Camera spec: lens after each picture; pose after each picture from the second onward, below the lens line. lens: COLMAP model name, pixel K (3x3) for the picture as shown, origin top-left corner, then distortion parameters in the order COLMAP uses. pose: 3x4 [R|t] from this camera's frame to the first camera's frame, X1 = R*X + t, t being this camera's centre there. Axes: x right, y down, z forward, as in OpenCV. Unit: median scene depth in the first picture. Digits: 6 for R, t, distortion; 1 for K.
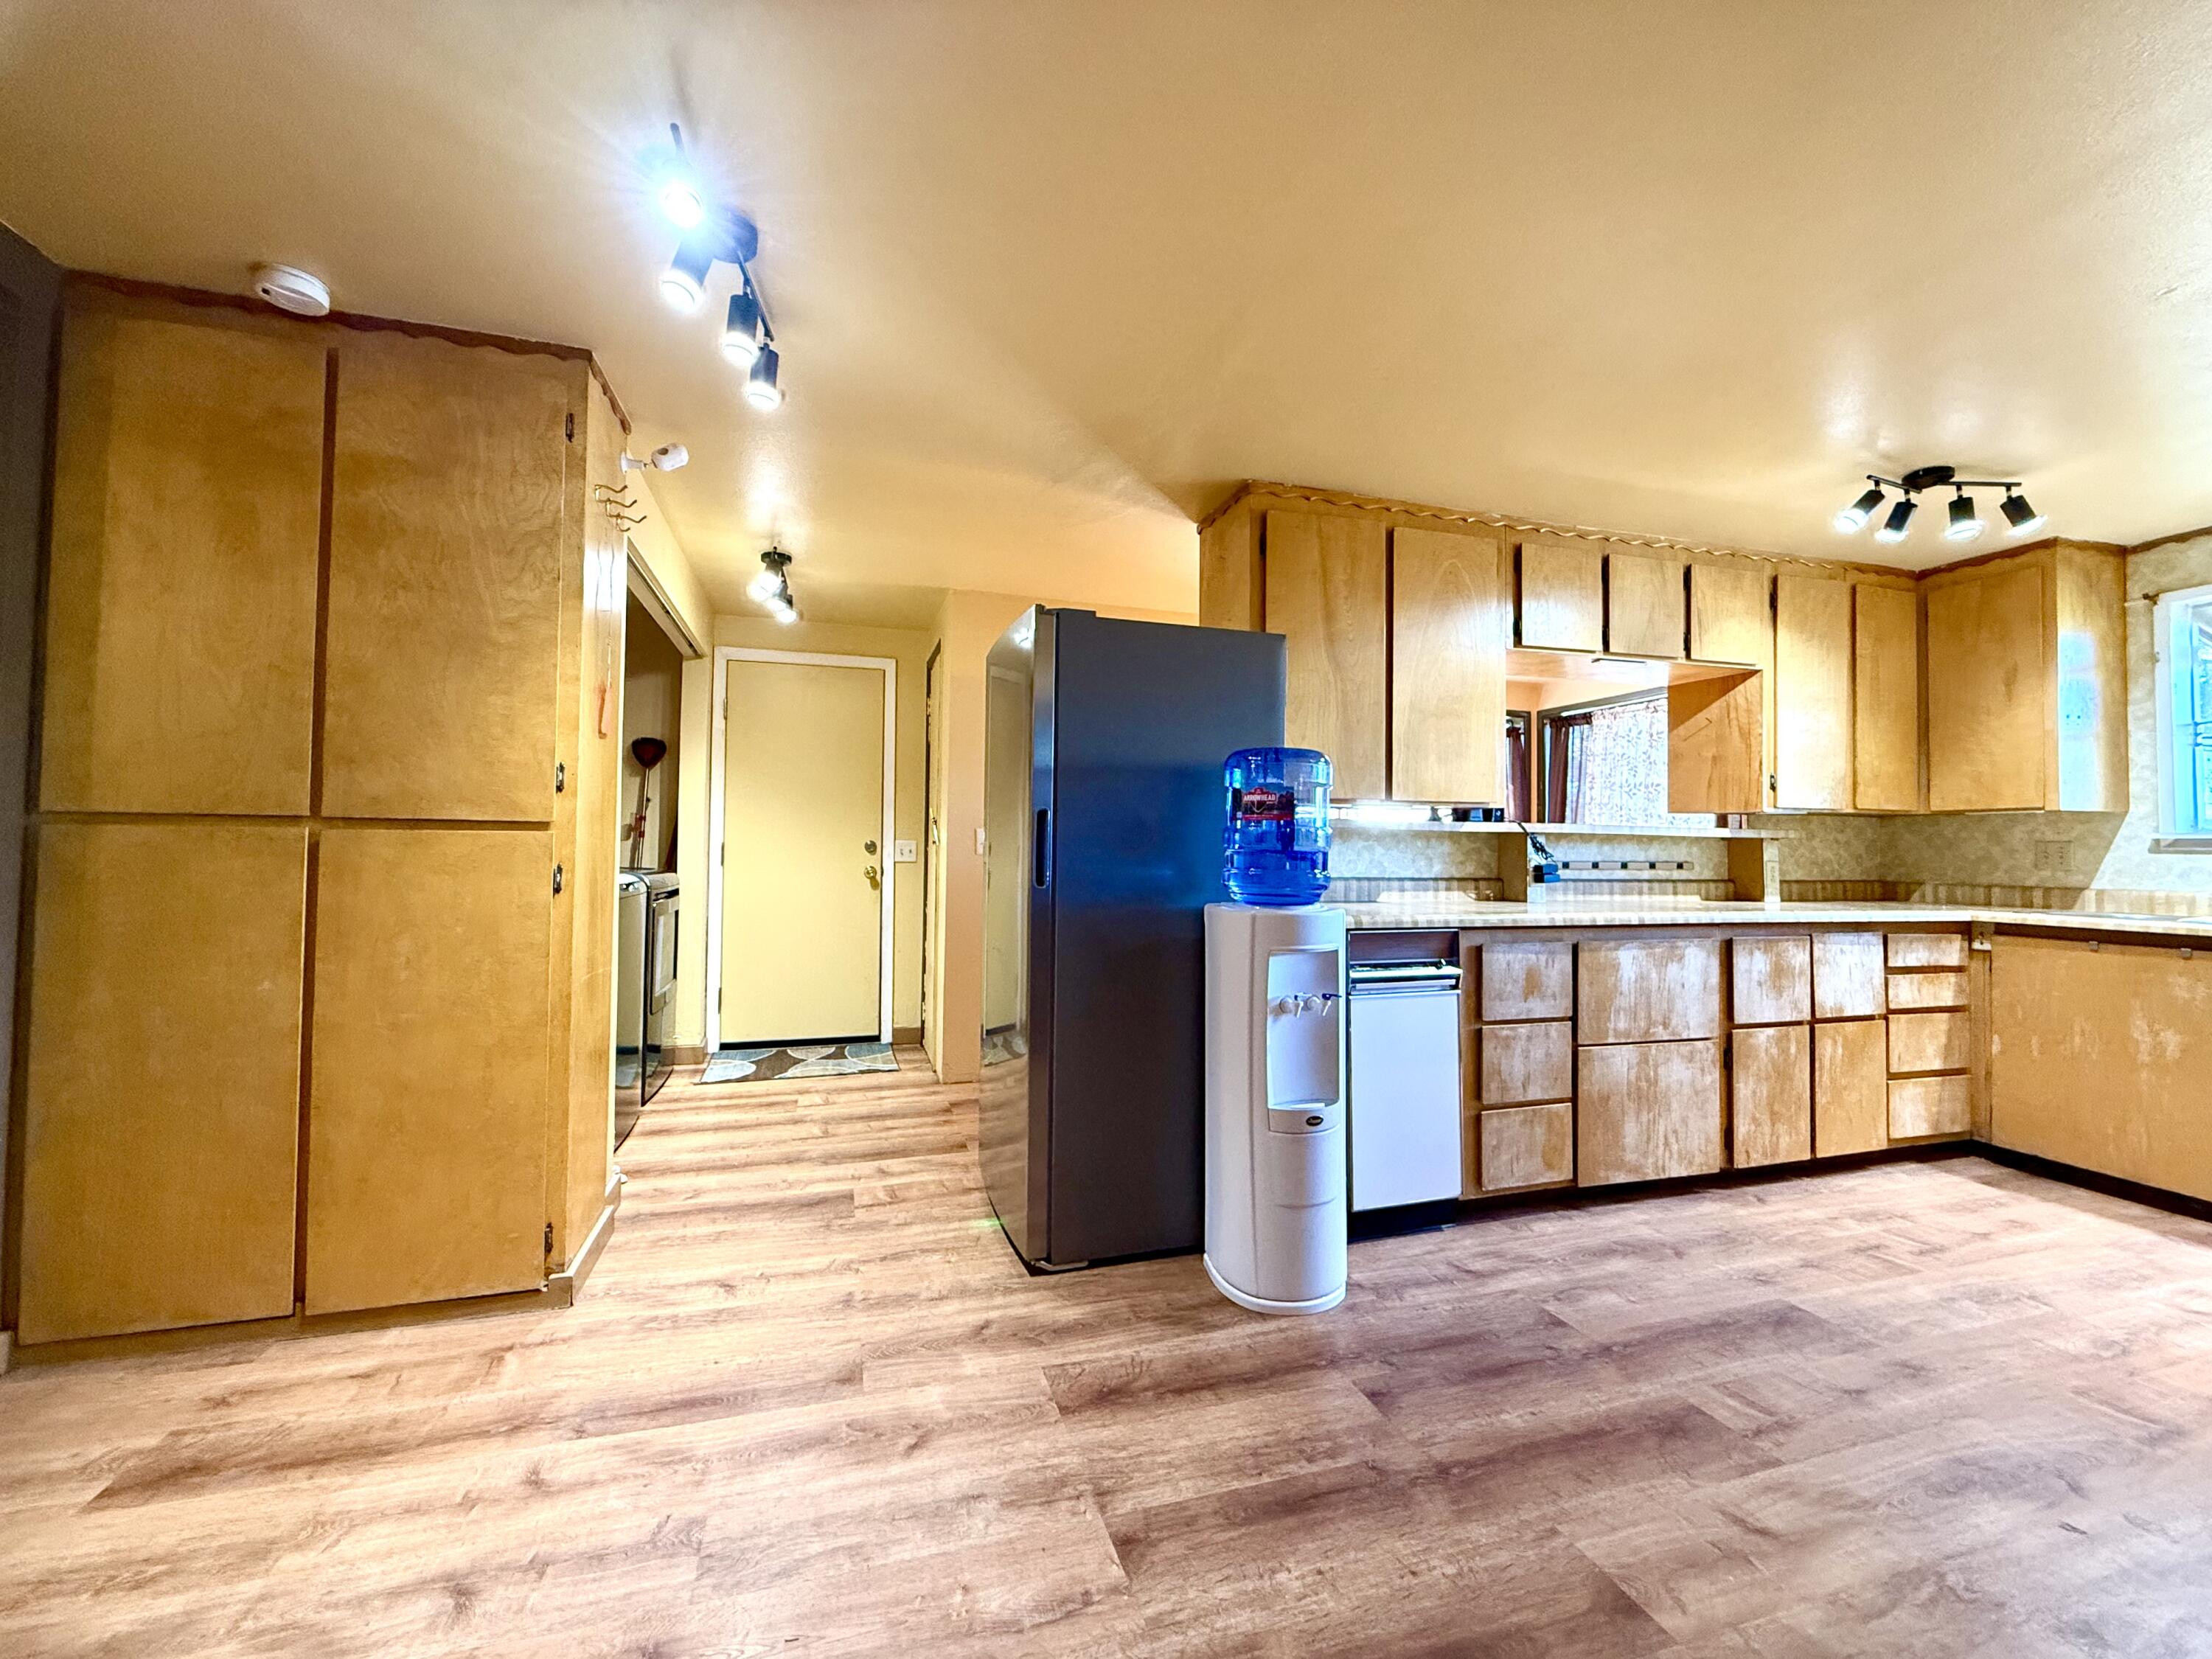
lens RADIAL K [[879.3, 0, 1110.4], [0, 879.3, 826.5], [0, 0, 1]] dist [0.003719, 0.000129]
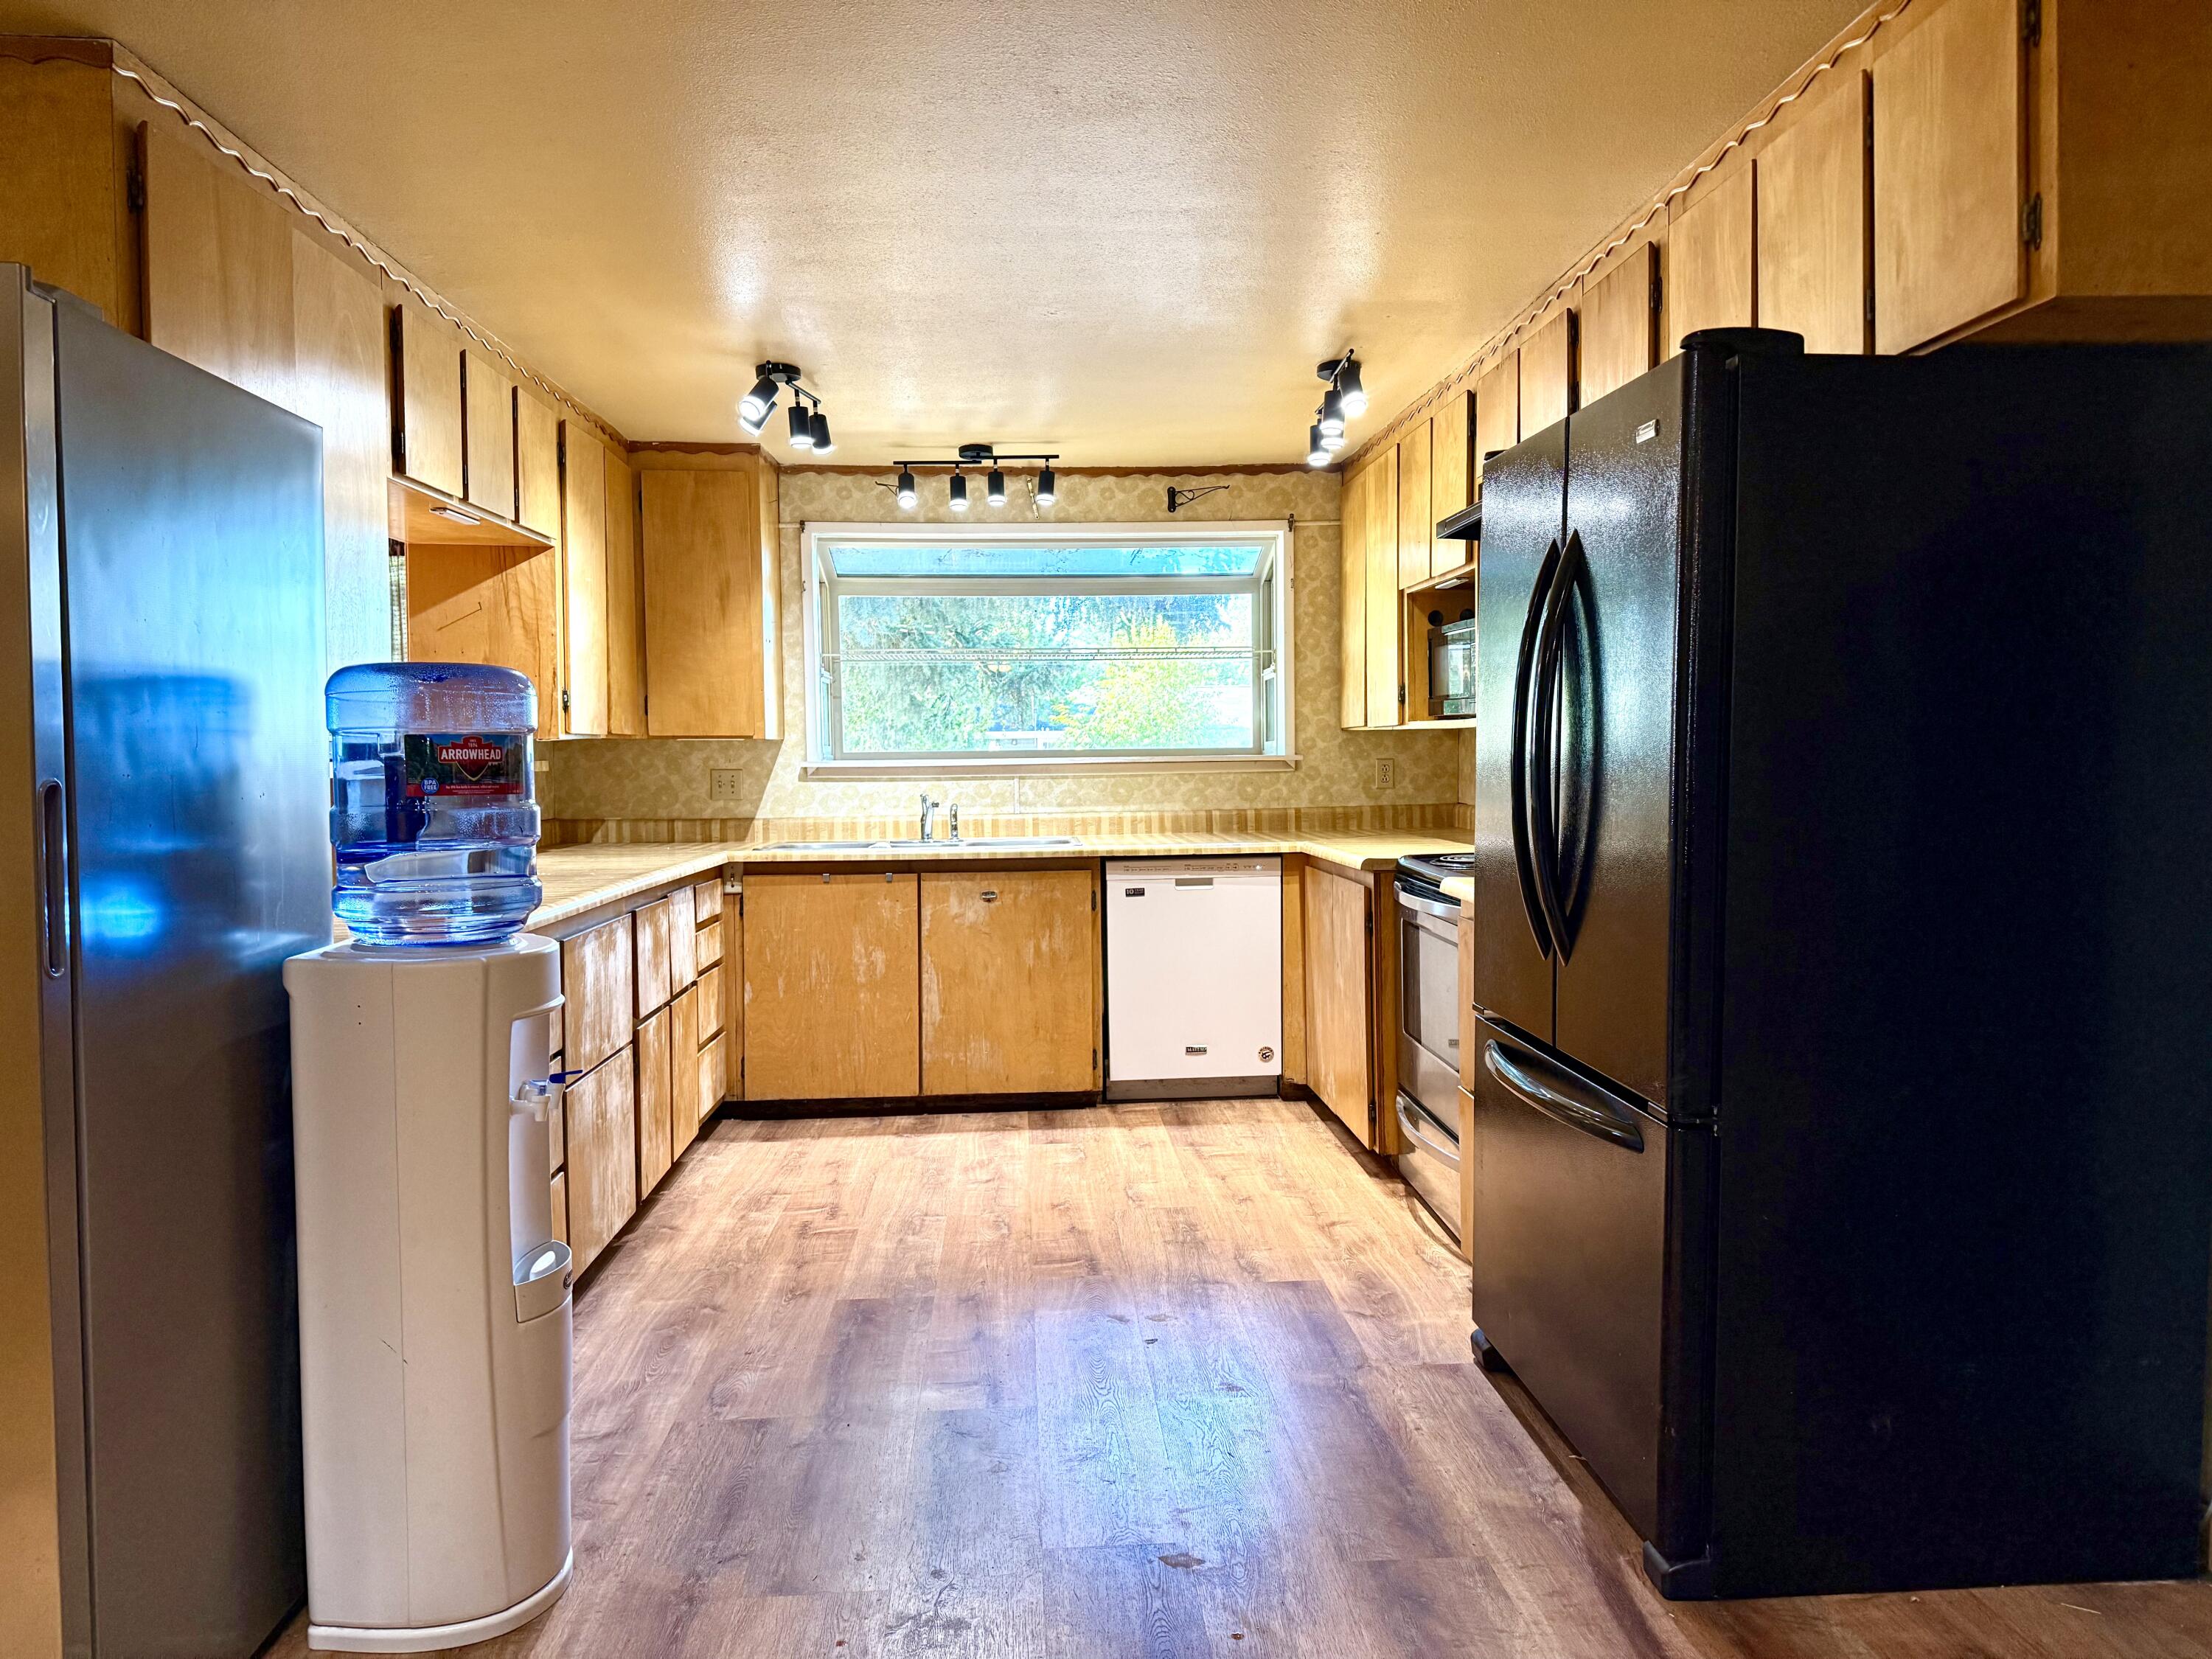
lens RADIAL K [[1538.1, 0, 1106.0], [0, 1538.1, 829.5], [0, 0, 1]] dist [0.083562, -0.080232]
pose [[0.238886, -0.060076, 0.969187, -0.491628], [-0.017151, 0.997668, 0.066069, -0.040378], [-0.970896, -0.032406, 0.237299, 0.263165]]
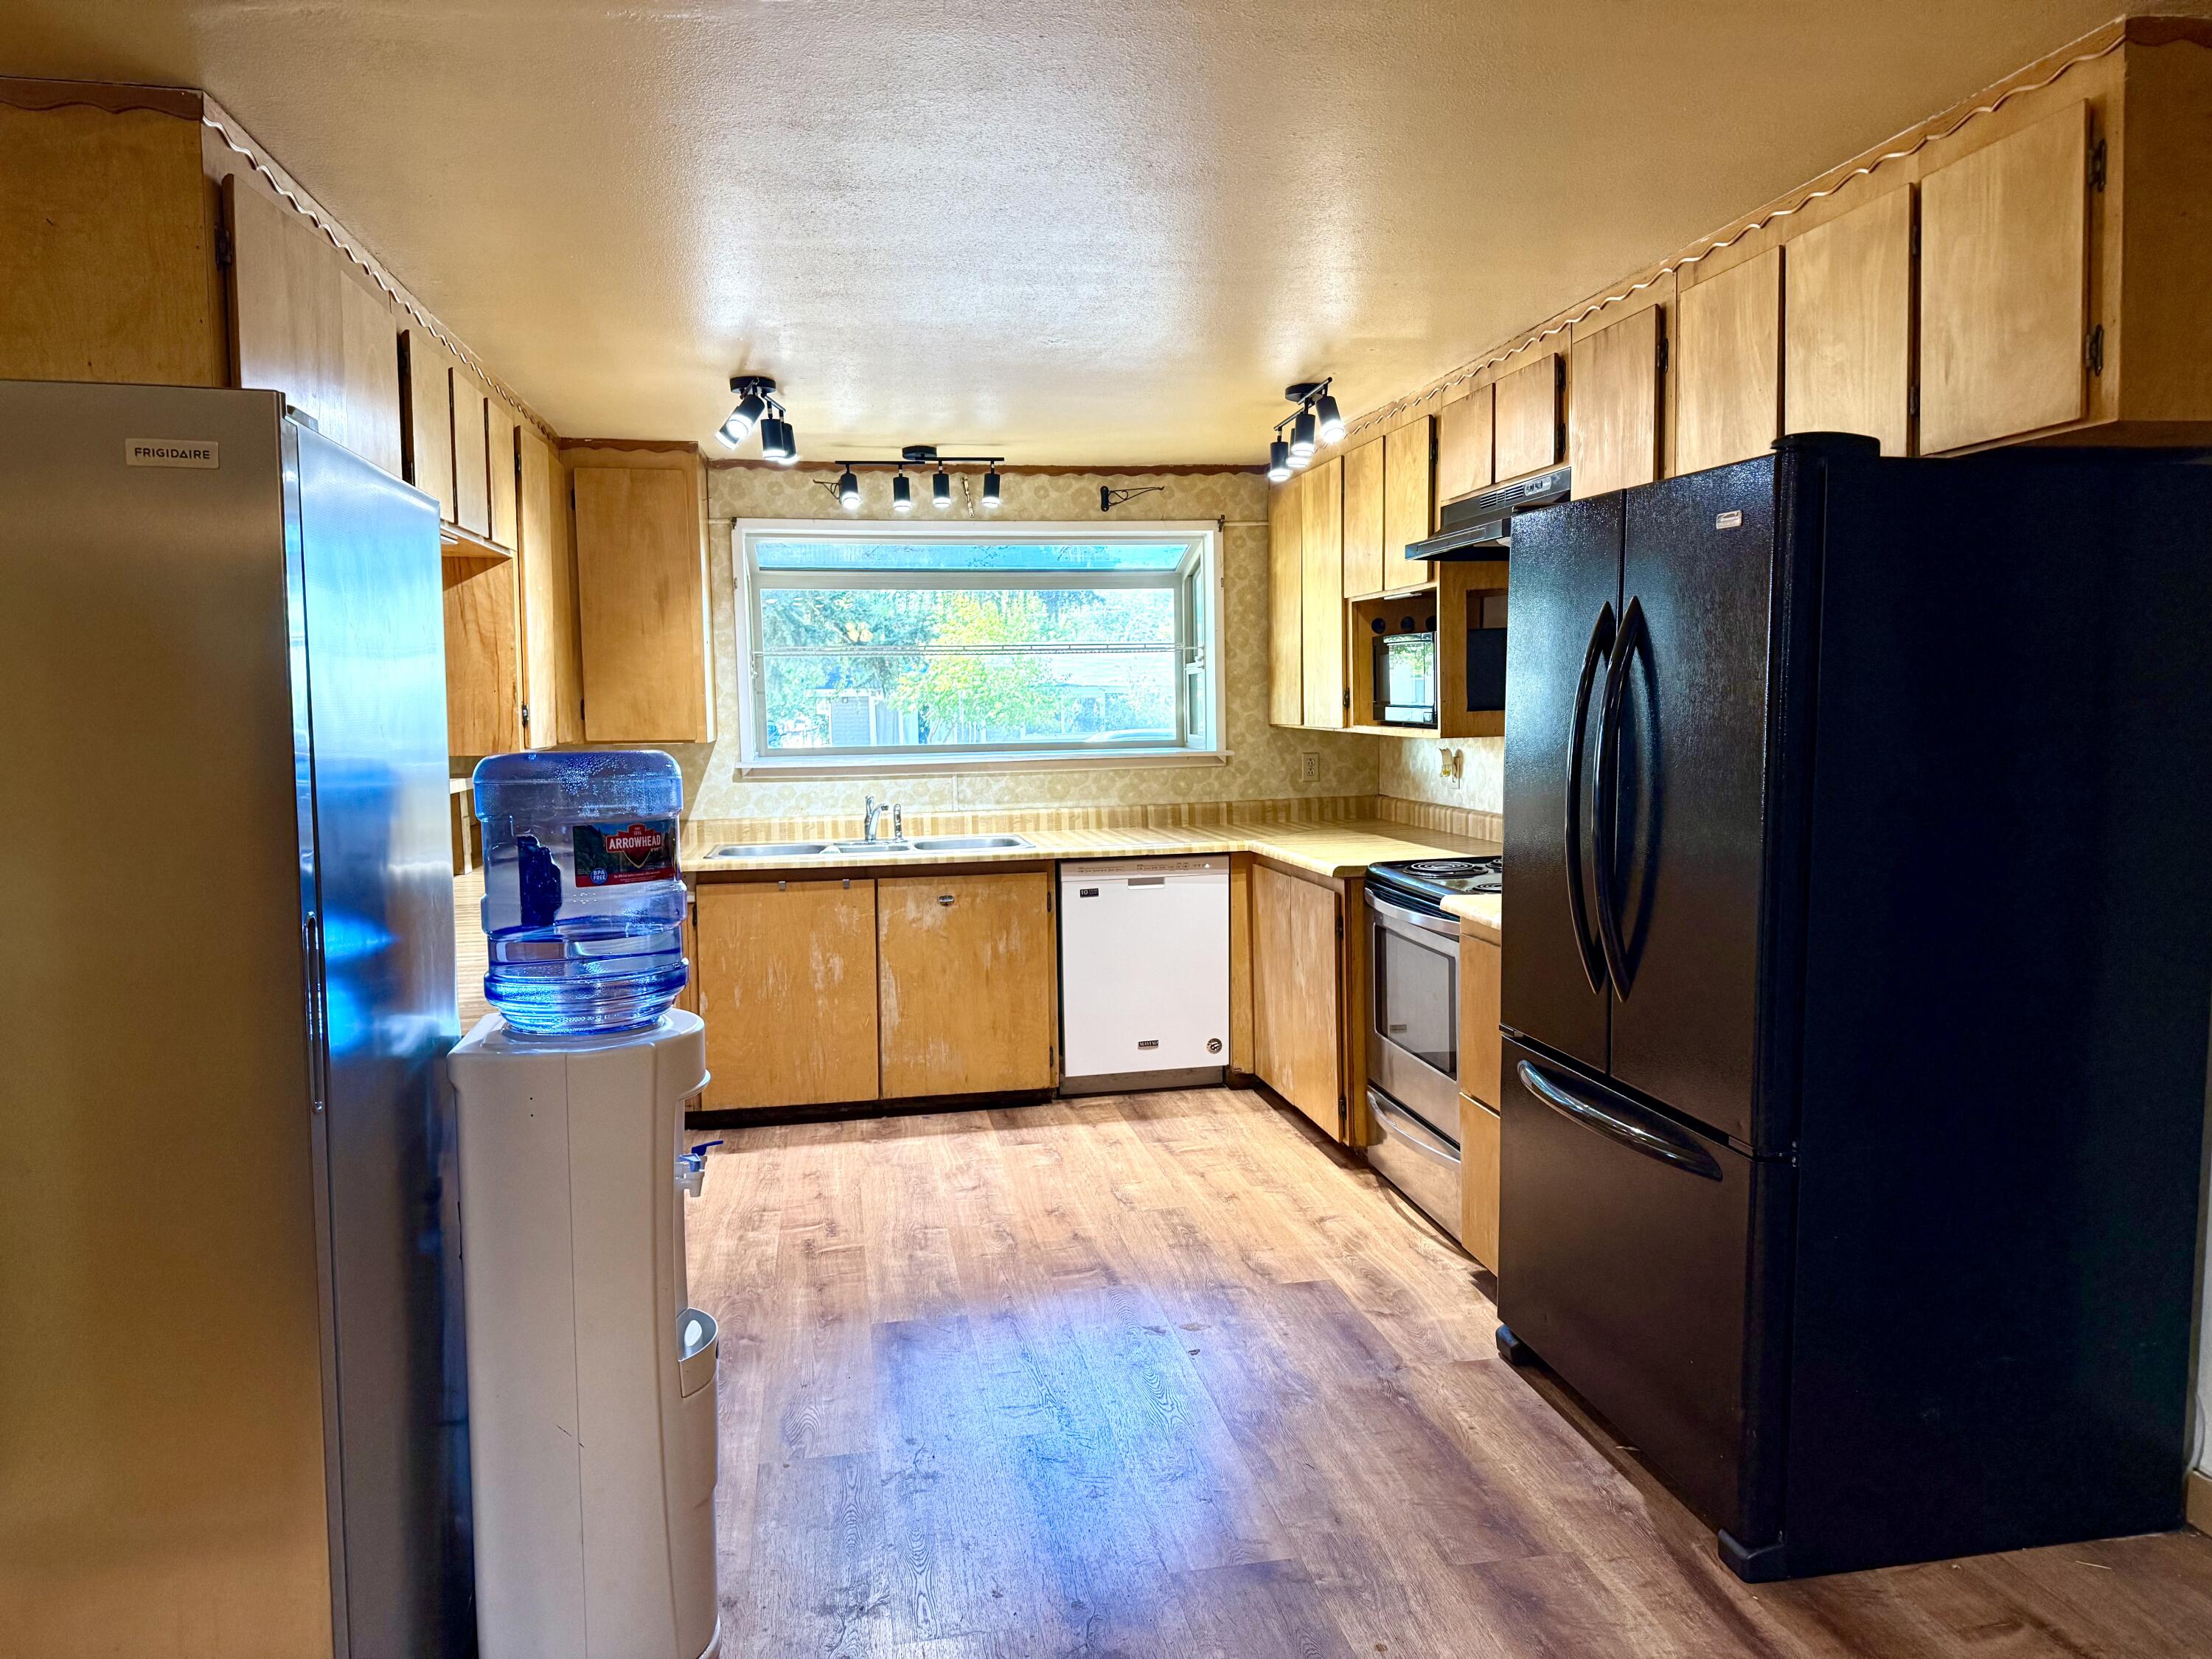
lens RADIAL K [[1538.1, 0, 1106.0], [0, 1538.1, 829.5], [0, 0, 1]] dist [0.083562, -0.080232]
pose [[0.119268, -0.094750, 0.988331, -0.544292], [-0.013337, 0.995193, 0.097018, -0.099051], [-0.992773, -0.024752, 0.117431, 0.413477]]
